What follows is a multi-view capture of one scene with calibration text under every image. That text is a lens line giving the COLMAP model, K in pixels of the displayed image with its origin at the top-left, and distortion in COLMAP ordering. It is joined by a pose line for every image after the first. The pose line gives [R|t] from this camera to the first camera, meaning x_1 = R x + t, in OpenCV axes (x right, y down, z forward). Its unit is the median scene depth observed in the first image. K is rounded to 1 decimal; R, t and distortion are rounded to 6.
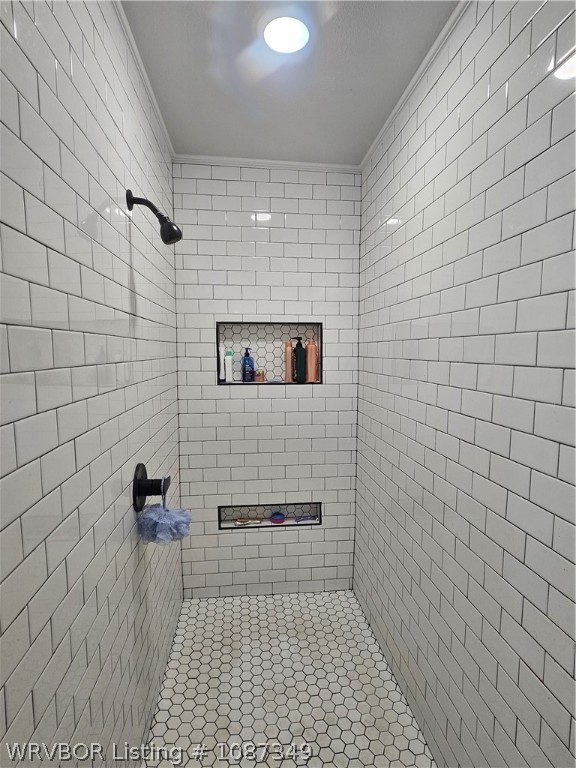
lens RADIAL K [[402.1, 0, 288.0], [0, 402.1, 384.0], [0, 0, 1]] dist [-0.002565, 0.000589]
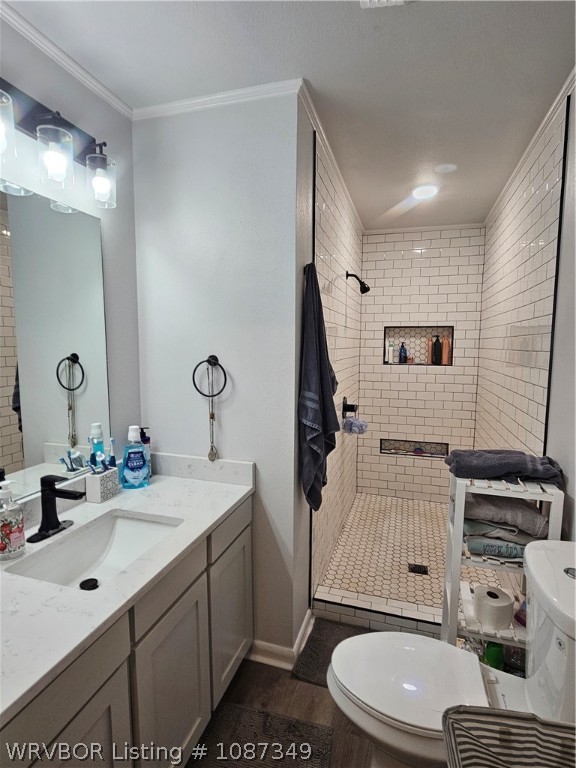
lens RADIAL K [[402.1, 0, 288.0], [0, 402.1, 384.0], [0, 0, 1]] dist [-0.002565, 0.000589]
pose [[0.918424, 0.044930, -0.393037, 0.115892], [-0.038964, 0.998972, 0.023148, 0.058085], [0.393673, -0.005946, 0.919231, -0.660995]]
